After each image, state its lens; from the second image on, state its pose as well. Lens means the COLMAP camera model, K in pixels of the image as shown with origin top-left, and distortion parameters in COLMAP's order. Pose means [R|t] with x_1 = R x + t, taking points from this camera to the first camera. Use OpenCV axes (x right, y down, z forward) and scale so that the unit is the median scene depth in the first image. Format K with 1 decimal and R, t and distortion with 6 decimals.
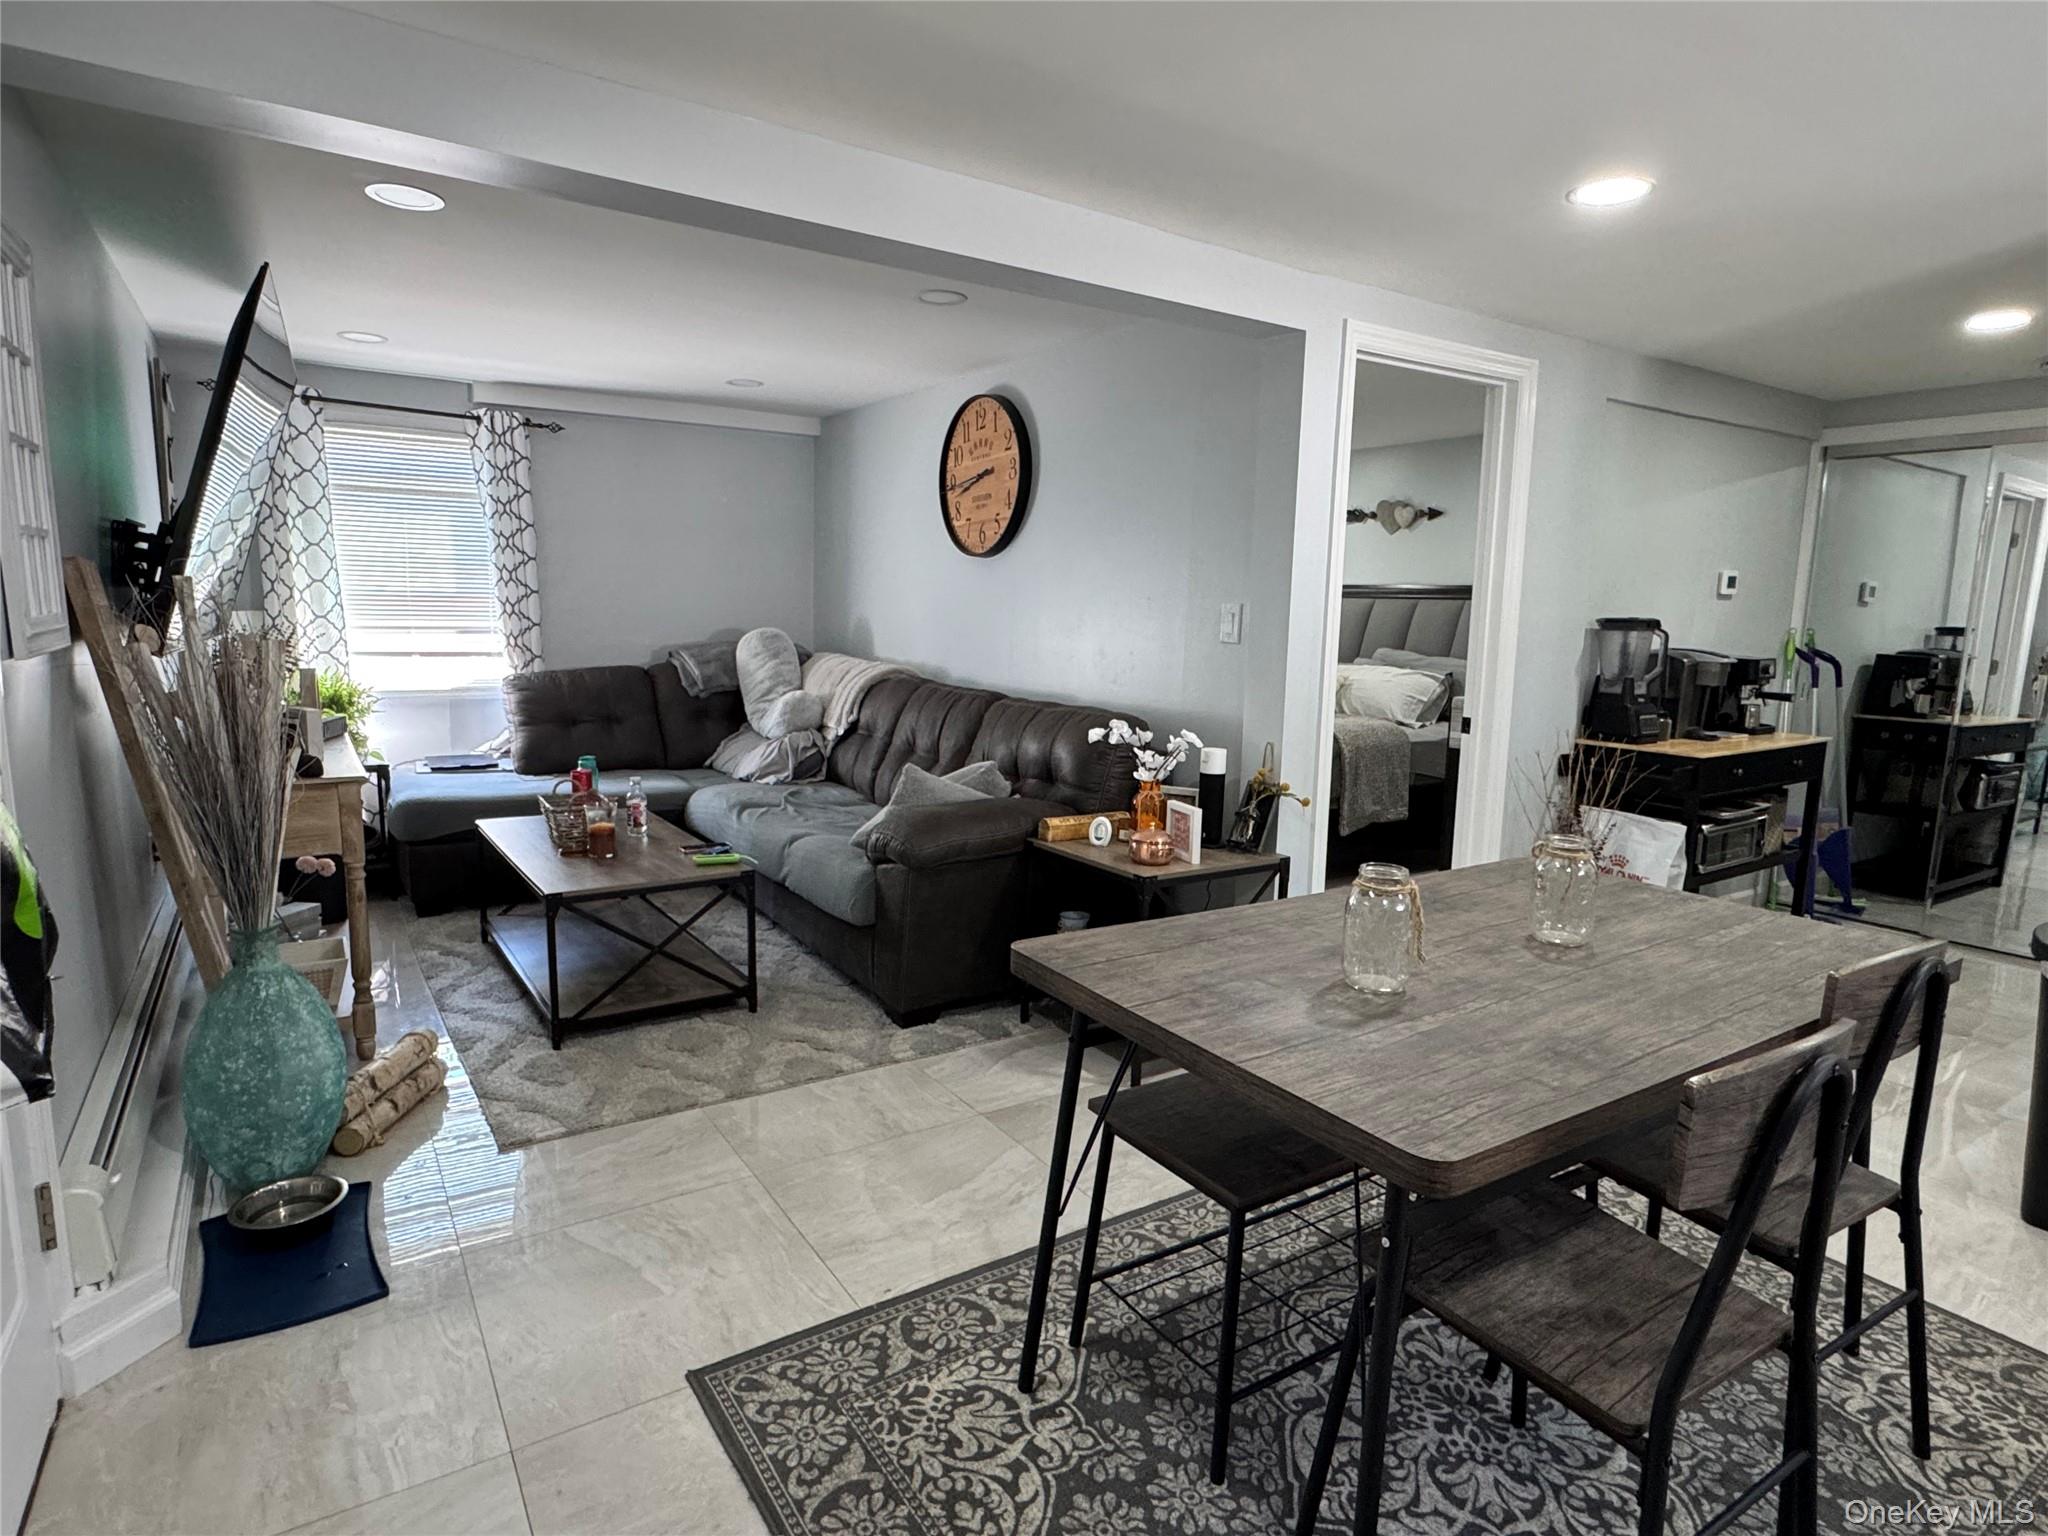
lens RADIAL K [[1100.2, 0, 1009.8], [0, 1100.2, 766.6], [0, 0, 1]] dist [-0.003145, 0.002550]
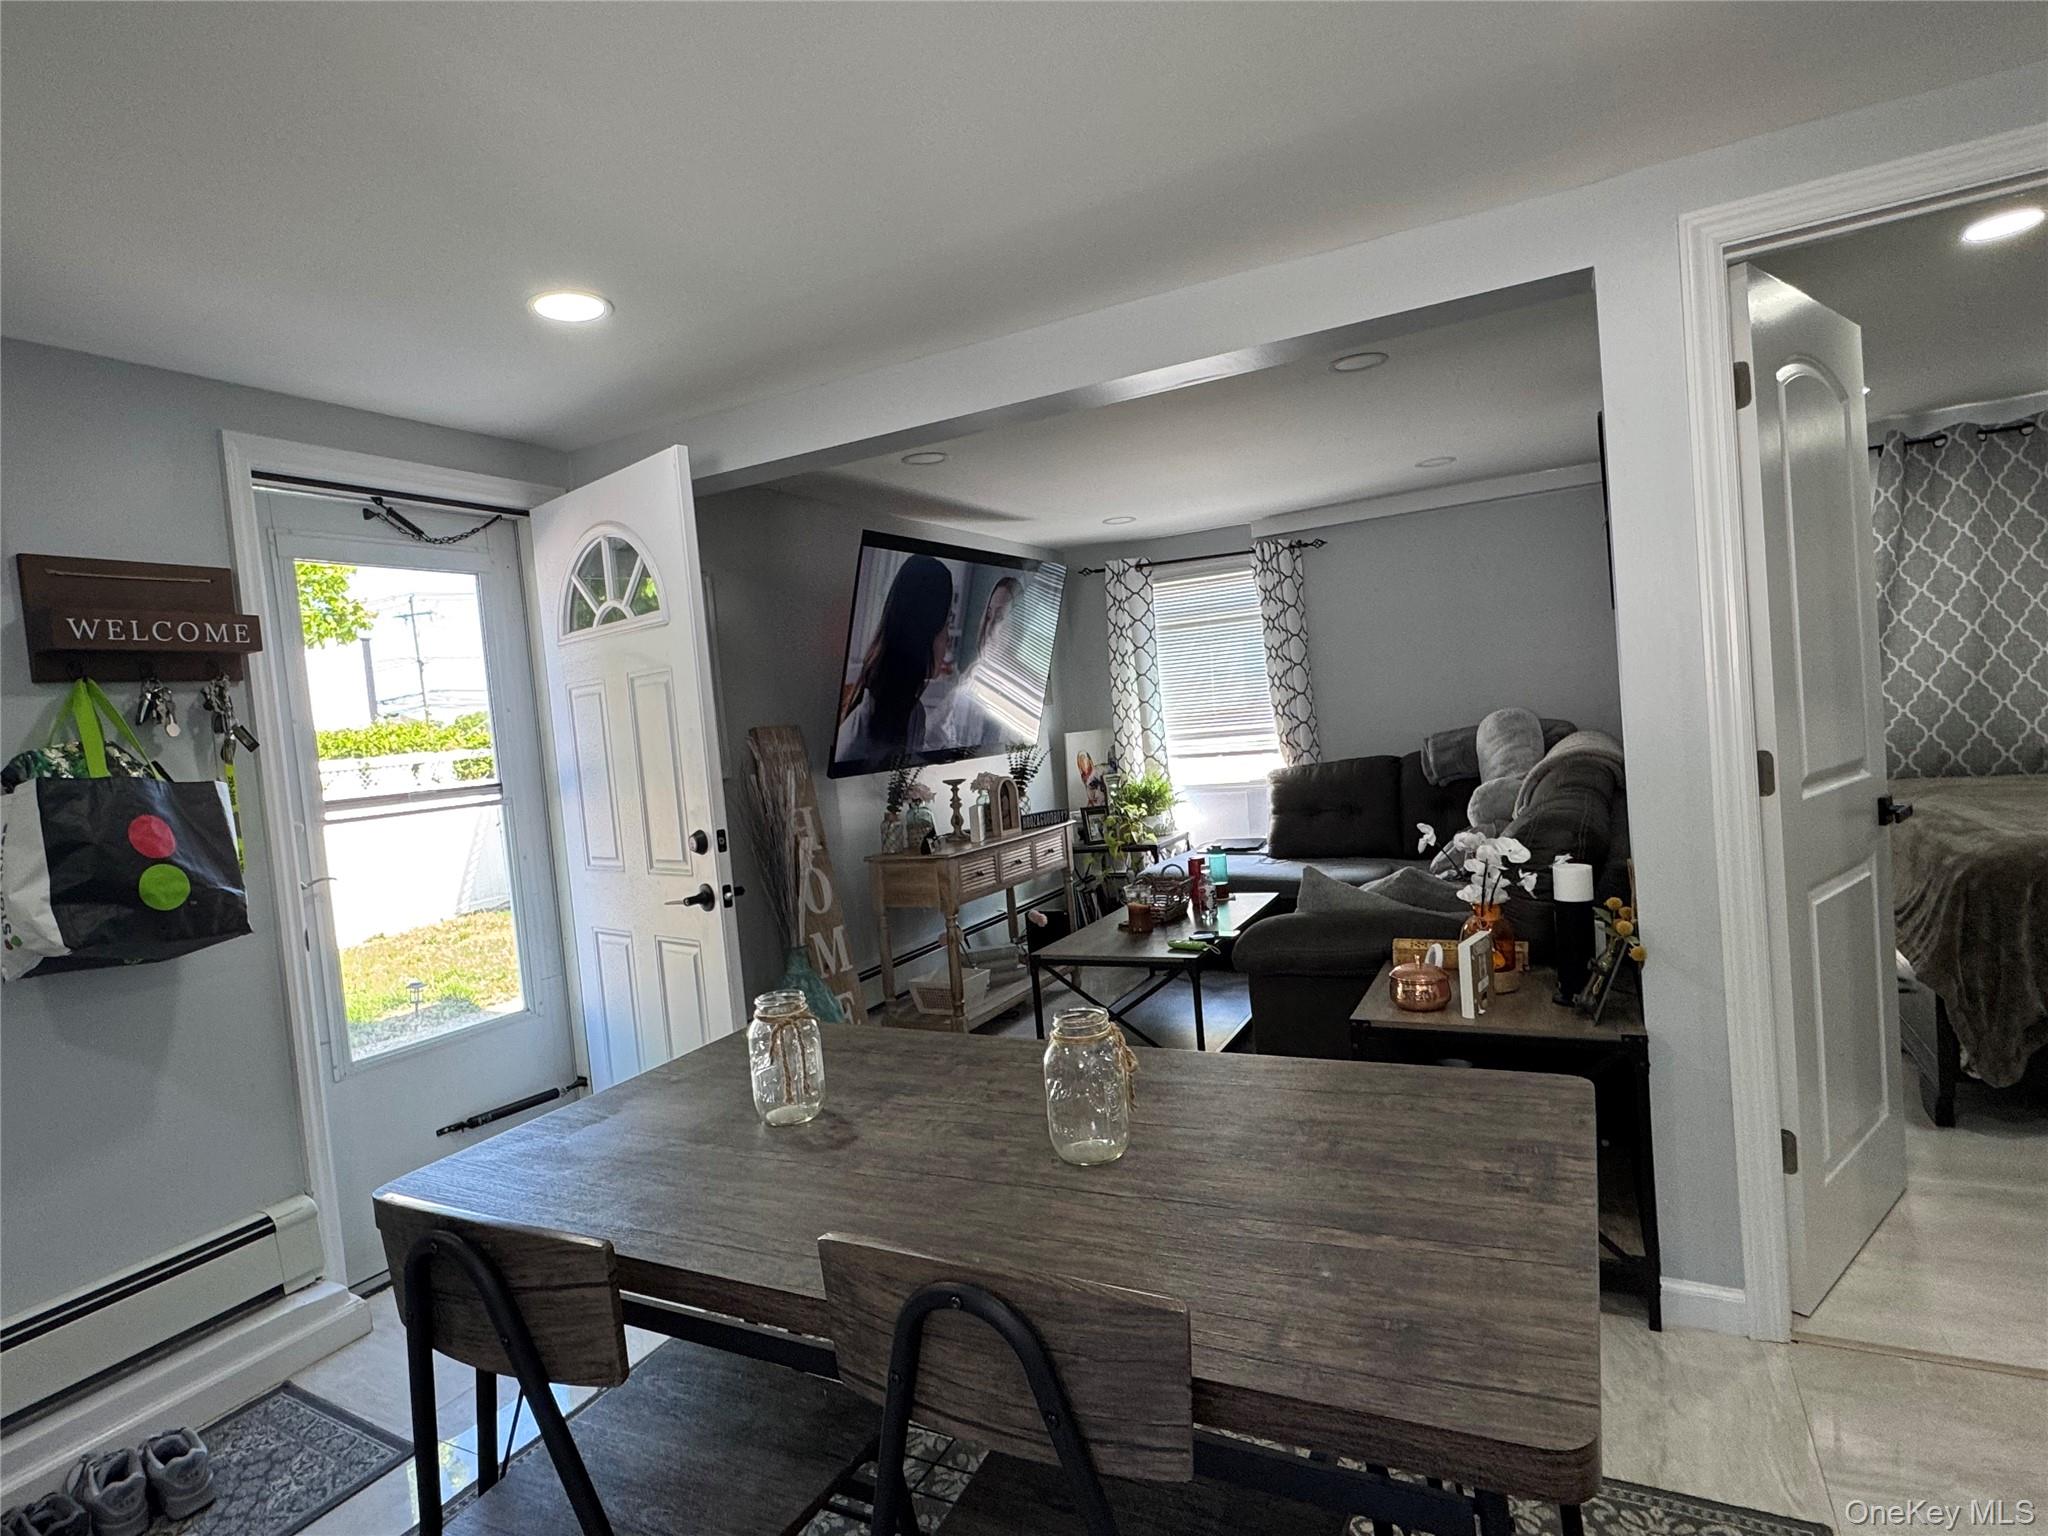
lens RADIAL K [[1100.2, 0, 1016.7], [0, 1100.2, 774.2], [0, 0, 1]] dist [-0.003145, 0.002550]
pose [[0.493754, -0.021805, -0.869328, 0.433702], [-0.031074, 0.998605, -0.042697, -0.023317], [0.869046, 0.048095, 0.492388, 0.228632]]
